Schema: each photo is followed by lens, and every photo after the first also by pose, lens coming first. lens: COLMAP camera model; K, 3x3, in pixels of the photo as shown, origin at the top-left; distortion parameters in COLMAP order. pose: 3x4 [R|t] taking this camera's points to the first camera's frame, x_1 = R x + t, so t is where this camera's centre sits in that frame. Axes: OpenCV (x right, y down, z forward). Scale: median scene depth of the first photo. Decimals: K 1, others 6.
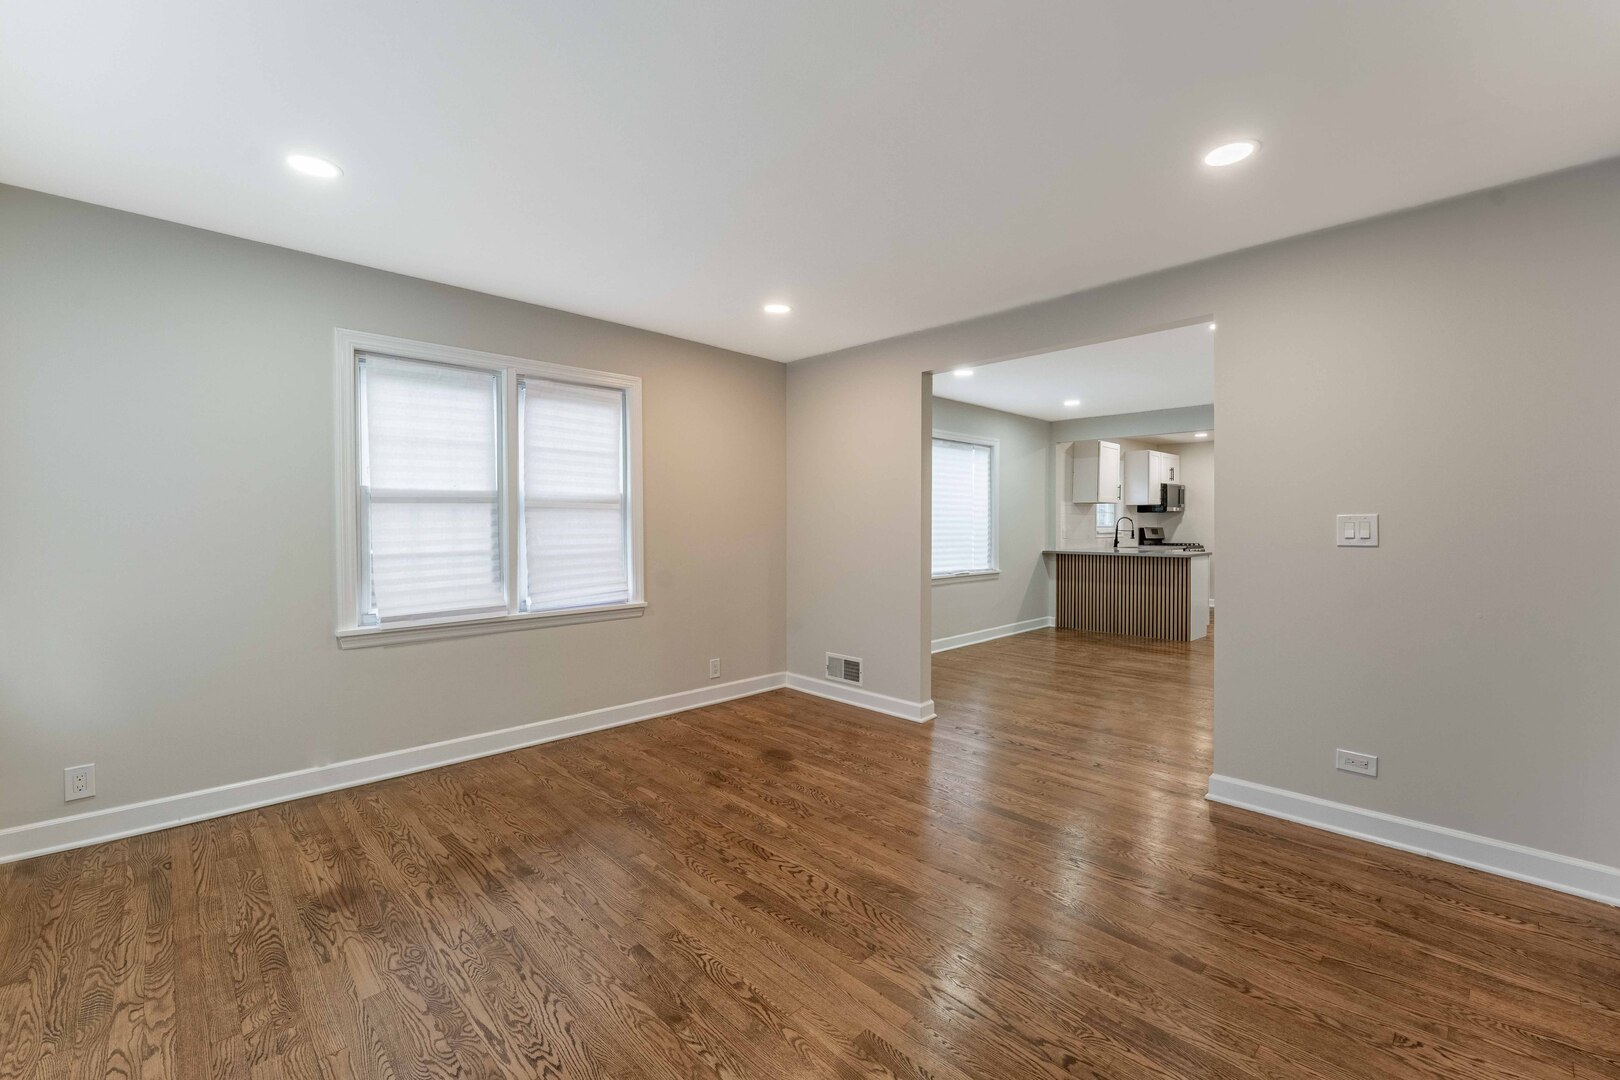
lens RADIAL K [[658.4, 0, 805.9], [0, 658.4, 537.3], [0, 0, 1]] dist [0.000862, -0.001017]
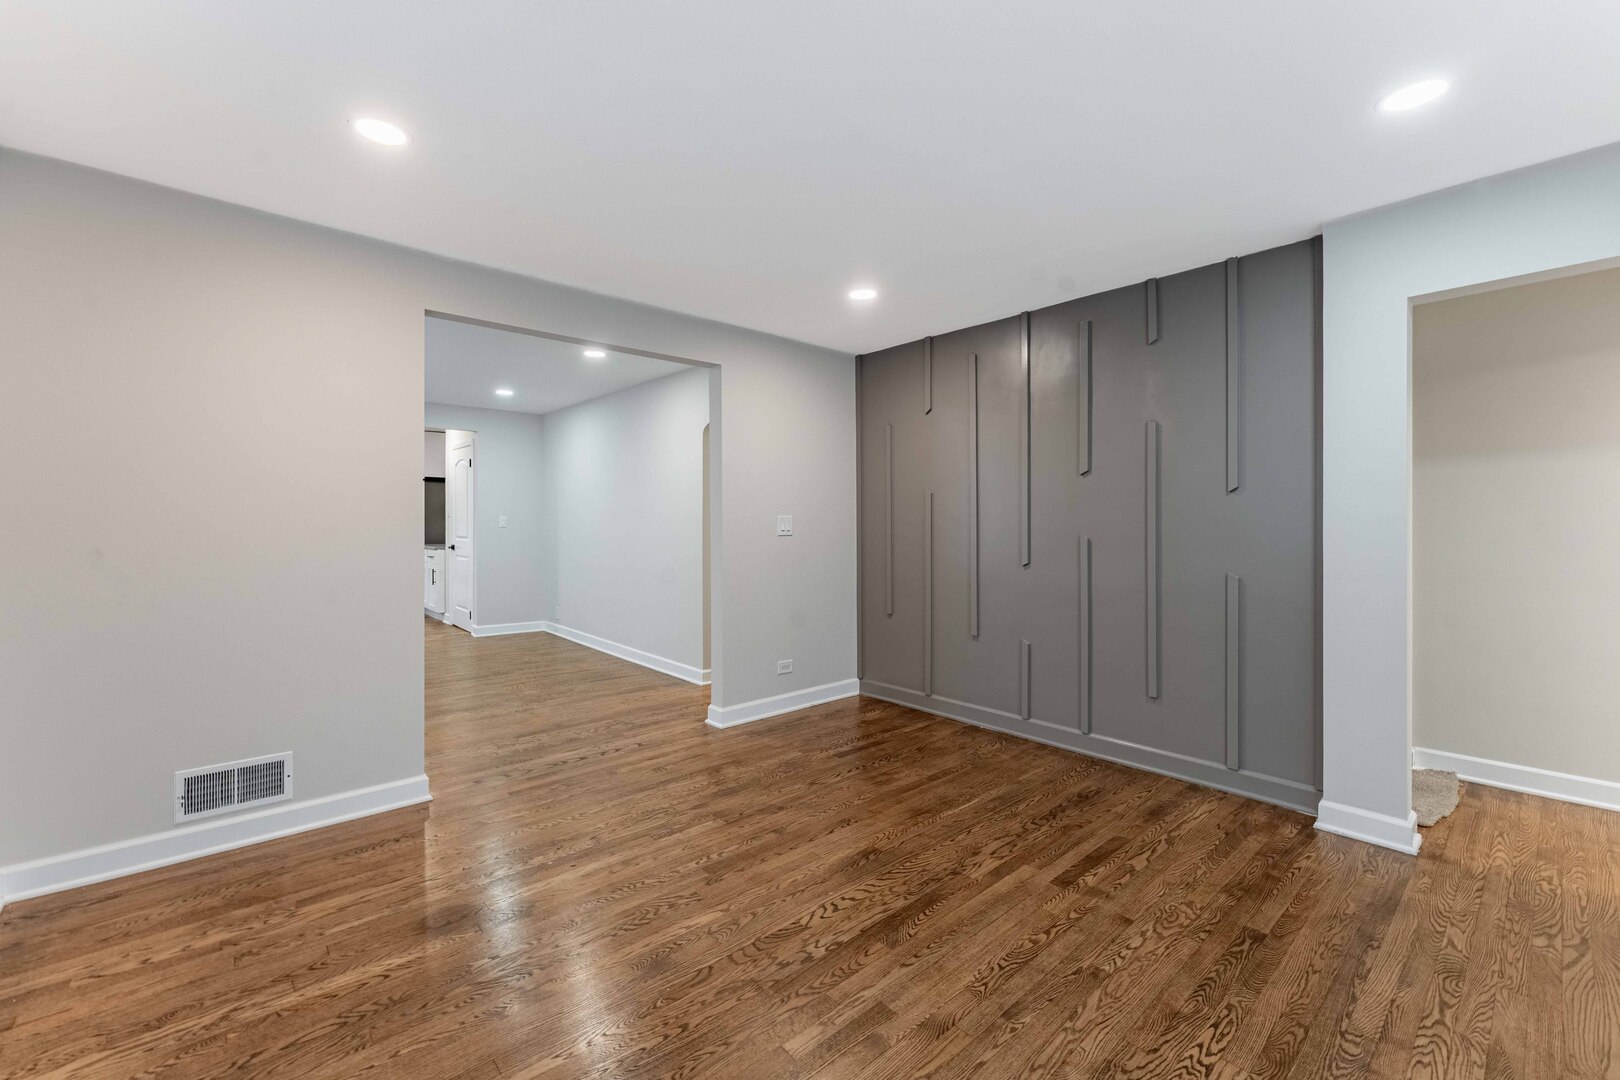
lens RADIAL K [[658.4, 0, 798.6], [0, 658.4, 527.6], [0, 0, 1]] dist [0.000862, -0.001017]
pose [[0.058416, -0.008644, 0.998255, -0.819125], [0.020092, 0.999770, 0.007481, -0.017605], [-0.998090, 0.019620, 0.058576, 0.883982]]
